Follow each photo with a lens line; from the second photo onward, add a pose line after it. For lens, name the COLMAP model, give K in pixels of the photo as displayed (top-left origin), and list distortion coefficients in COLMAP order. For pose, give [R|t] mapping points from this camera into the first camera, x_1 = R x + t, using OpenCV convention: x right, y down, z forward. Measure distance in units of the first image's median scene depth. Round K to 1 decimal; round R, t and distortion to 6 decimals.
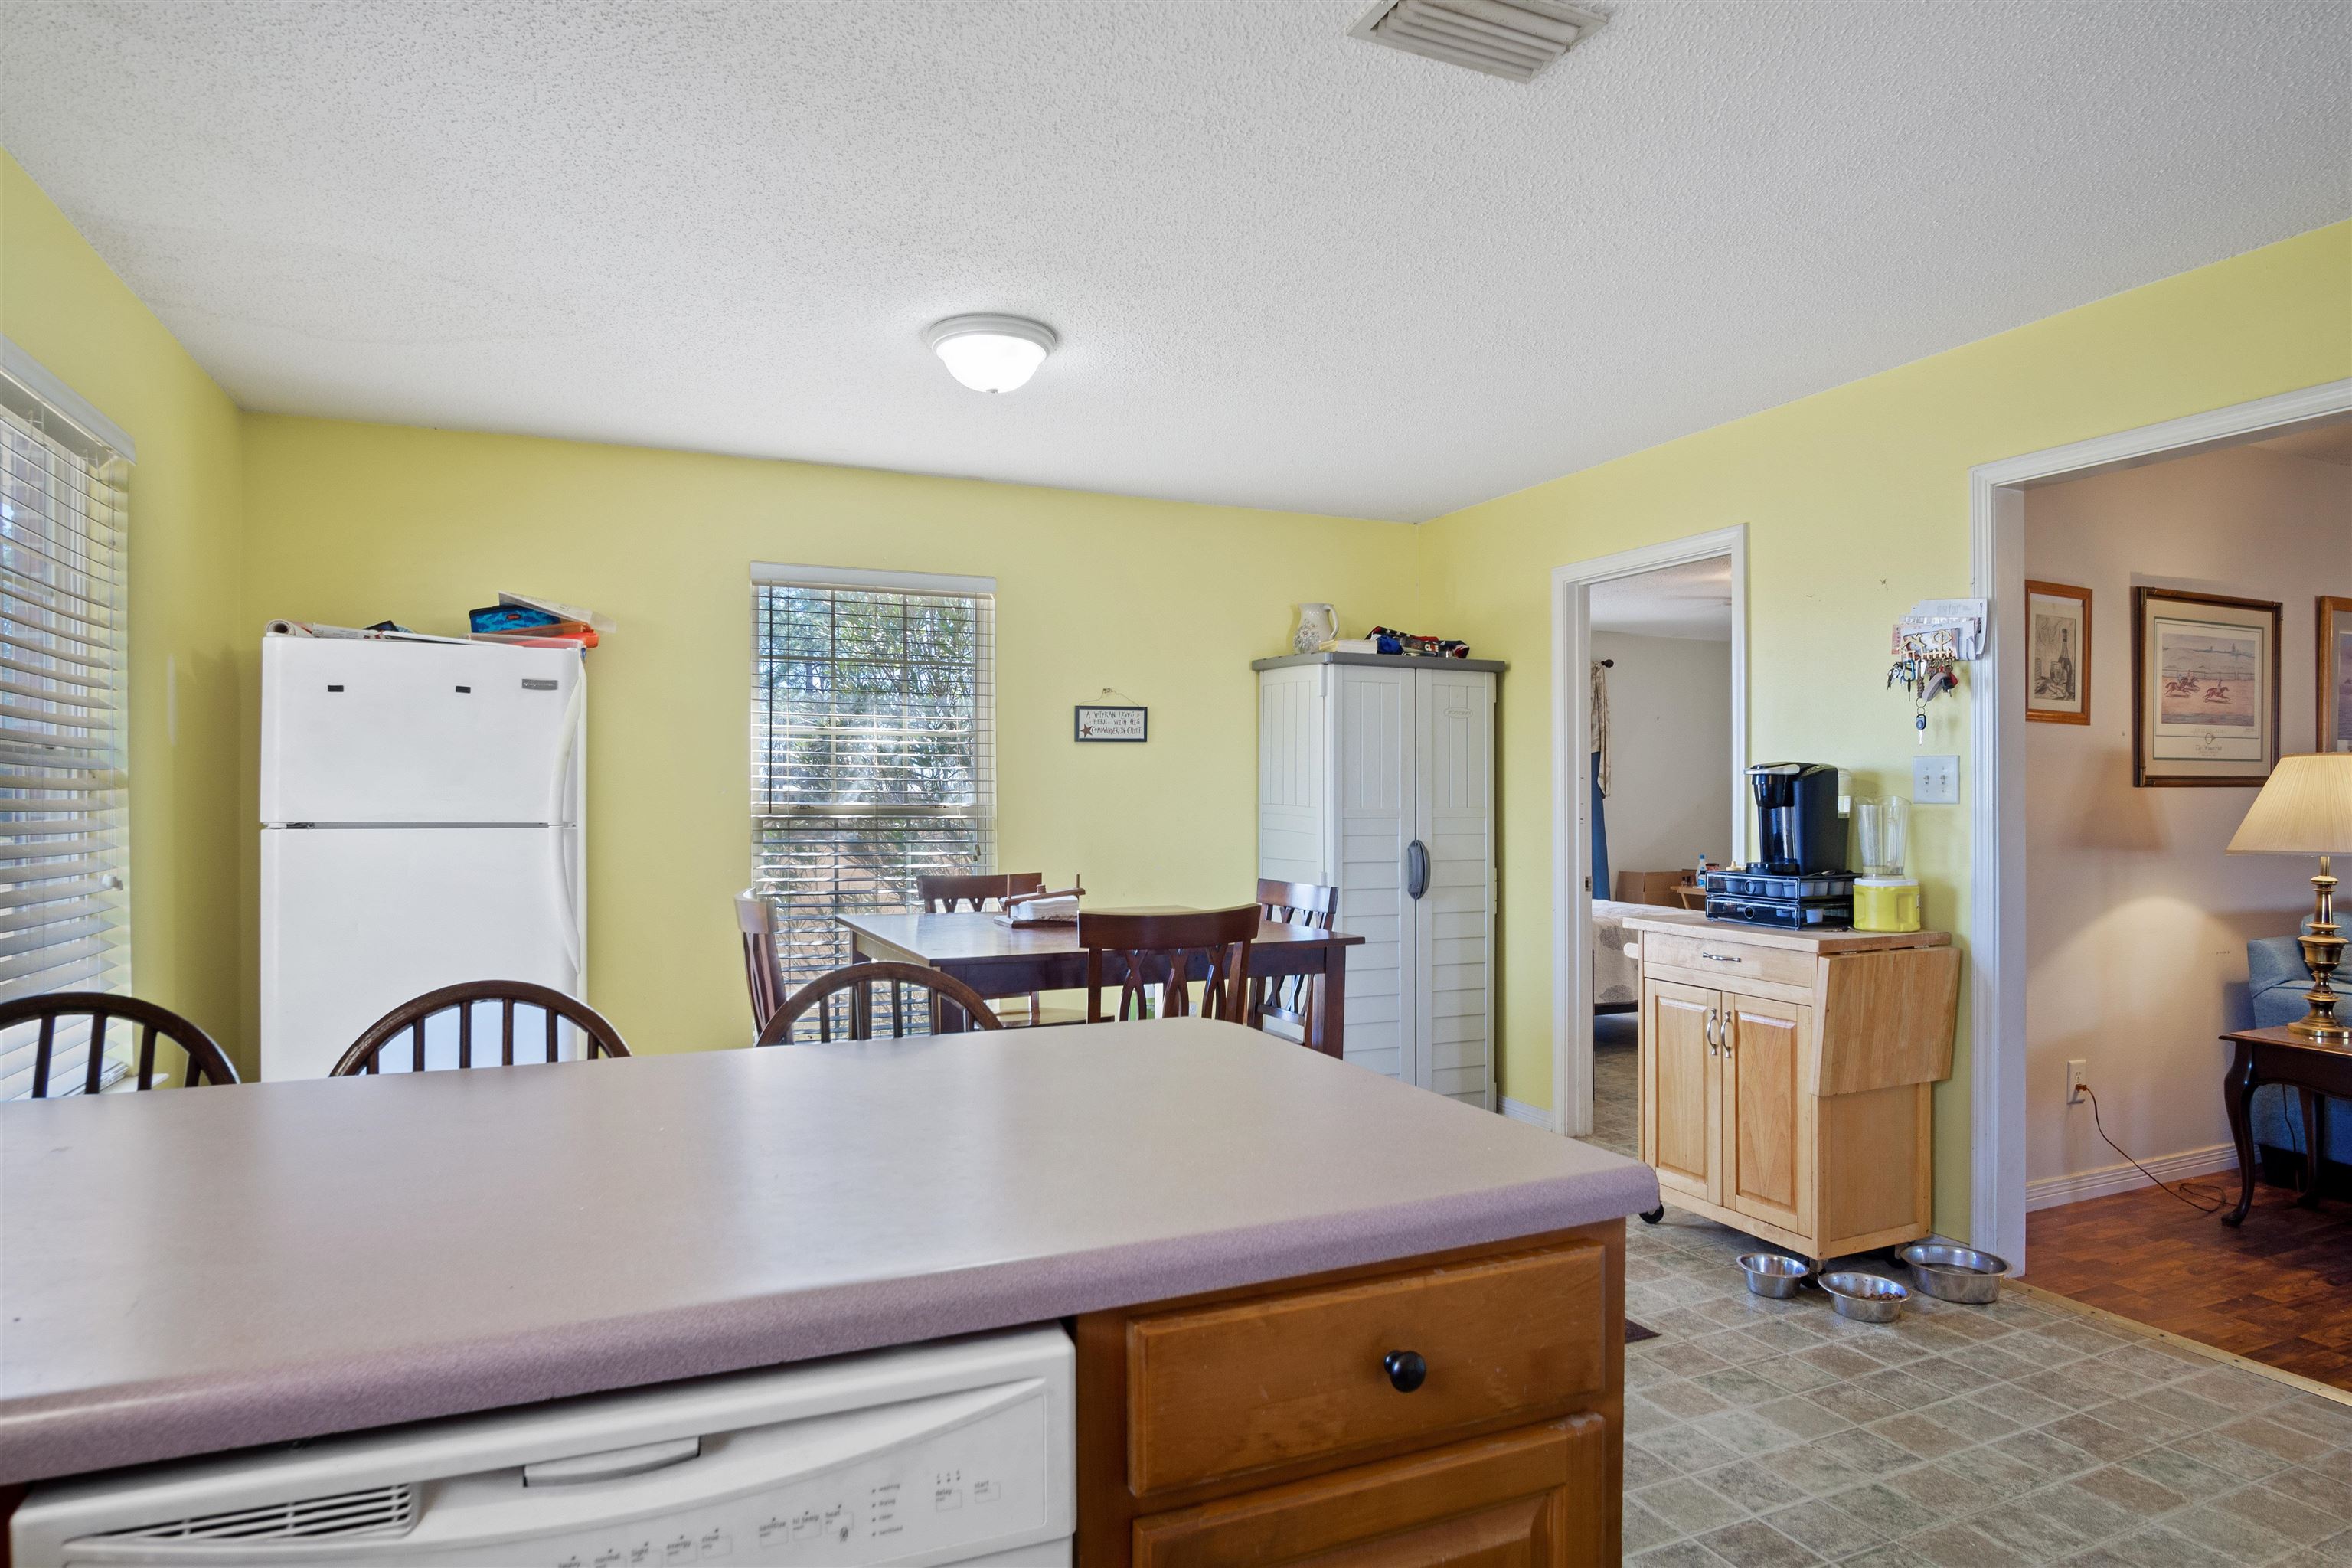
lens RADIAL K [[1273.8, 0, 1166.7], [0, 1273.8, 790.3], [0, 0, 1]] dist [0.003943, -0.000130]
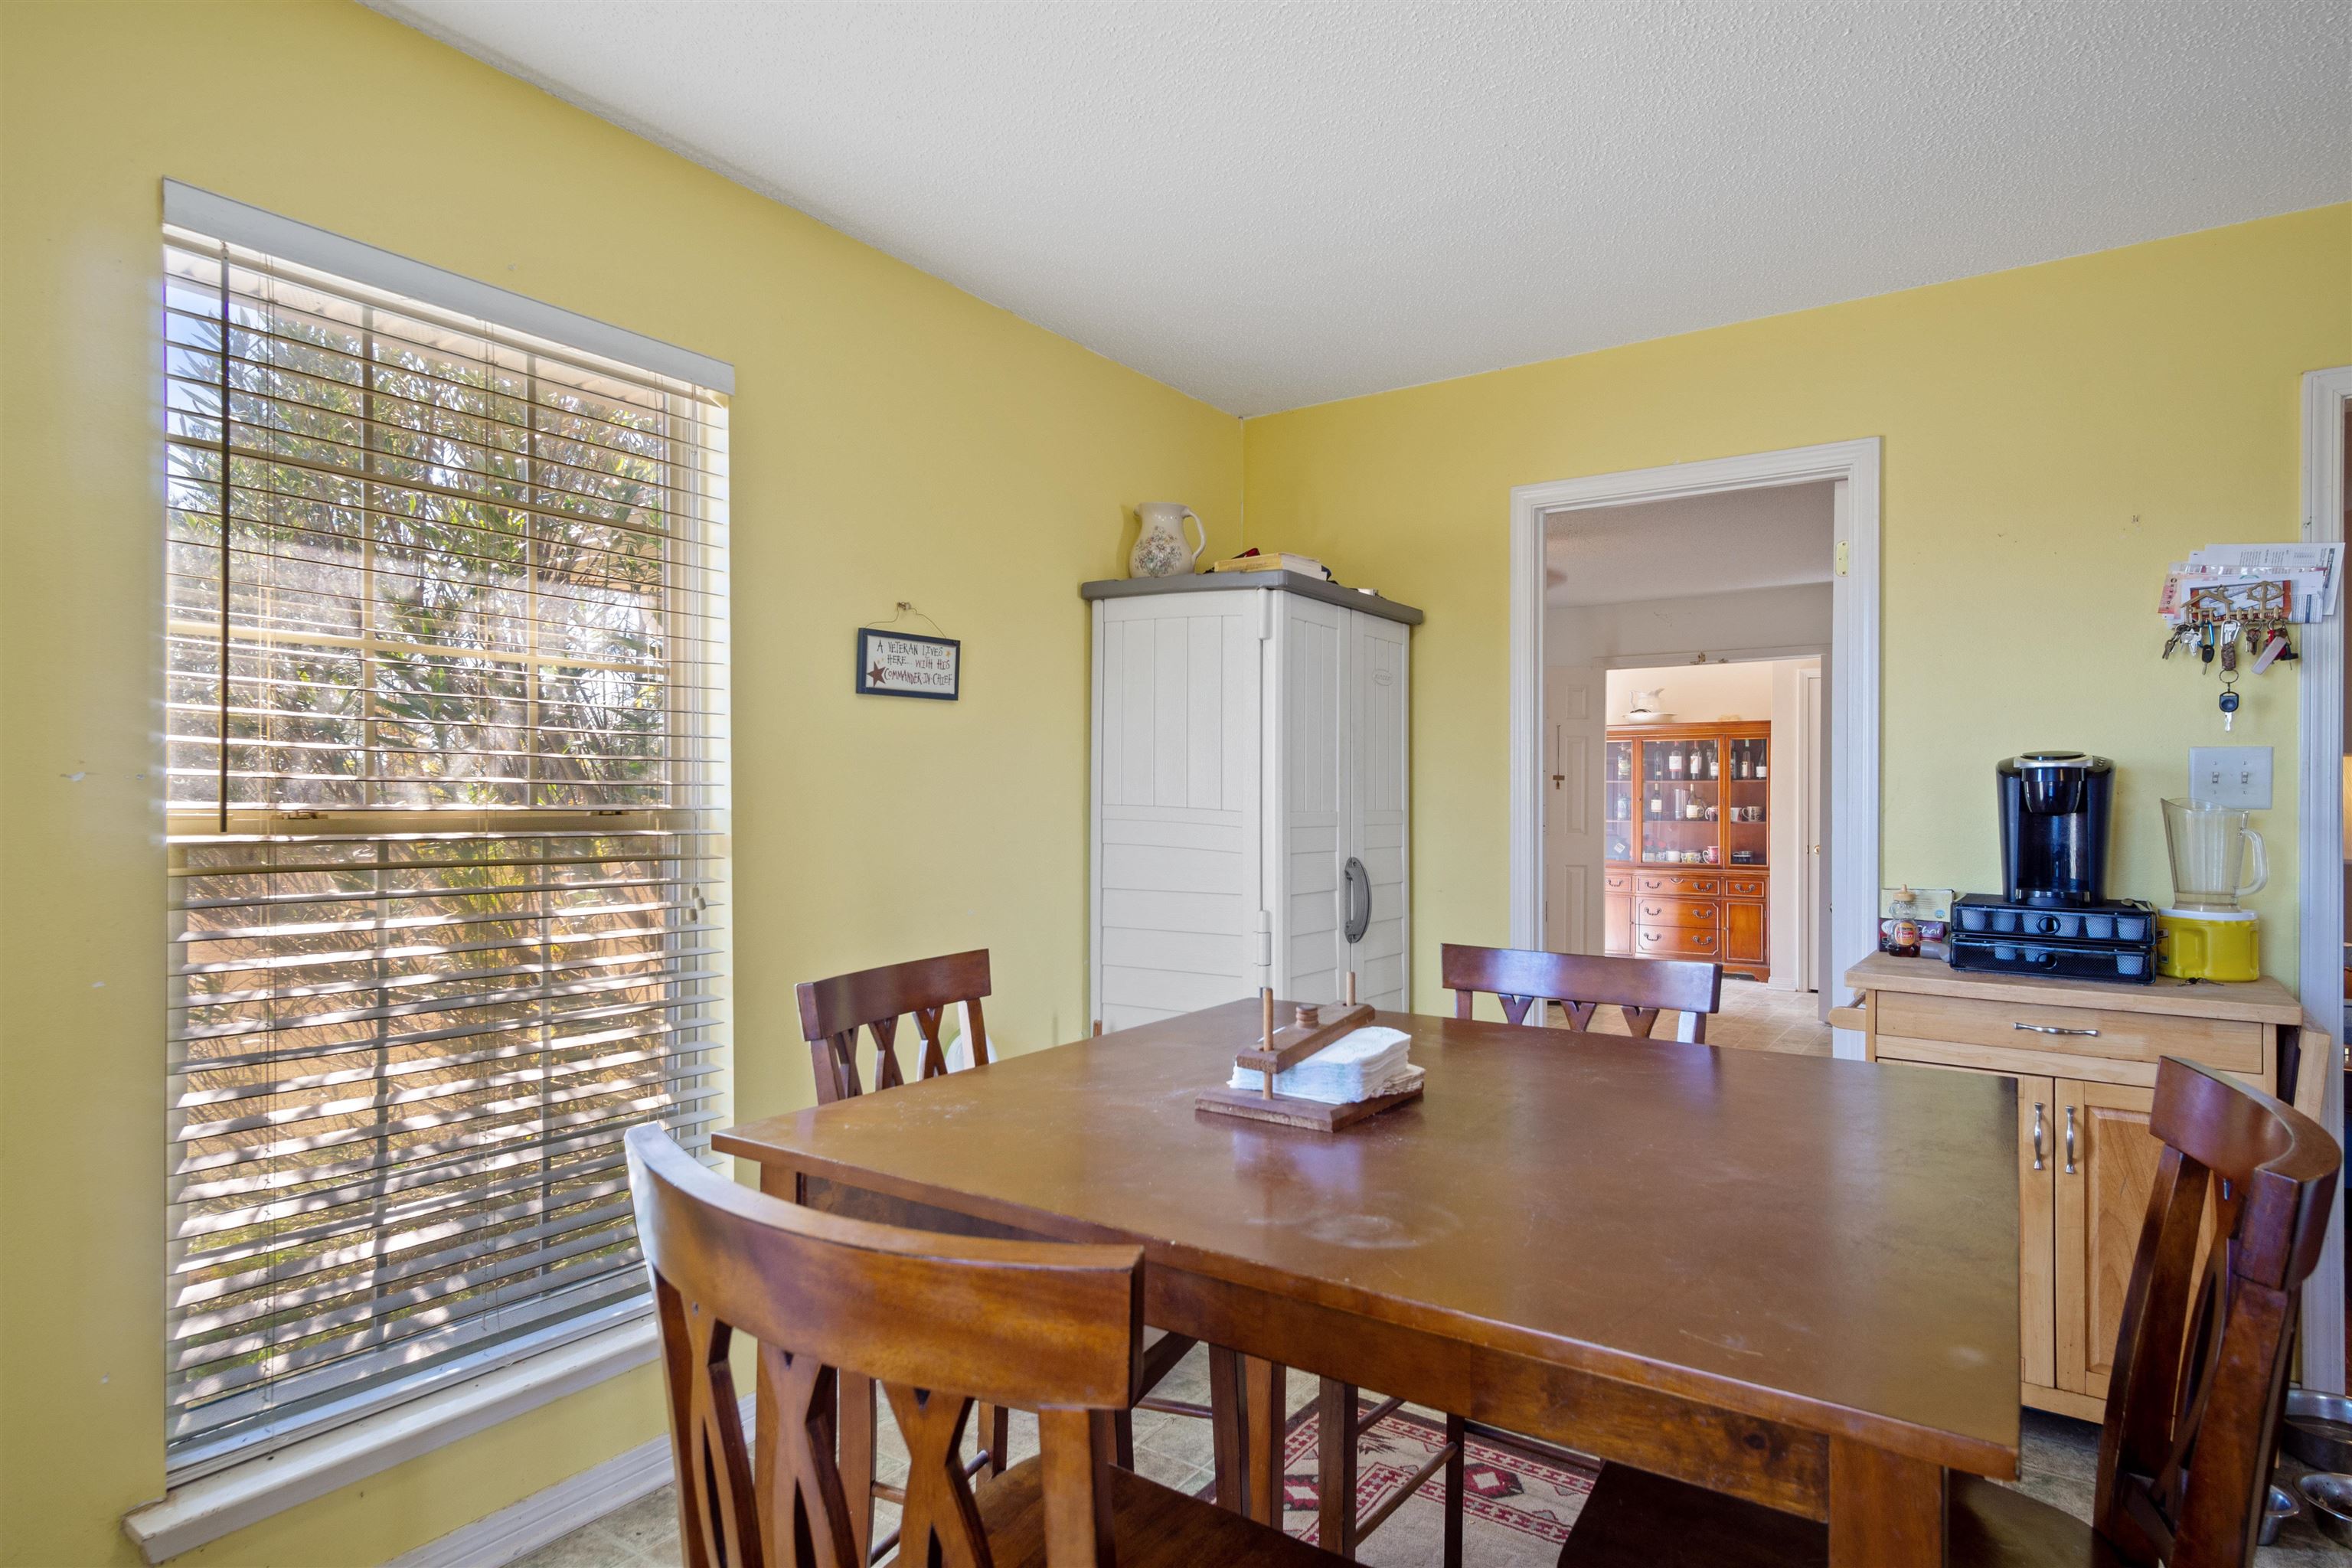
lens RADIAL K [[1273.8, 0, 1181.2], [0, 1273.8, 791.7], [0, 0, 1]] dist [0.003943, -0.000130]
pose [[0.859905, 0.006339, 0.510414, -0.240724], [-0.007653, 0.999971, 0.000474, 0.003089], [-0.510396, -0.004314, 0.859929, 0.468844]]
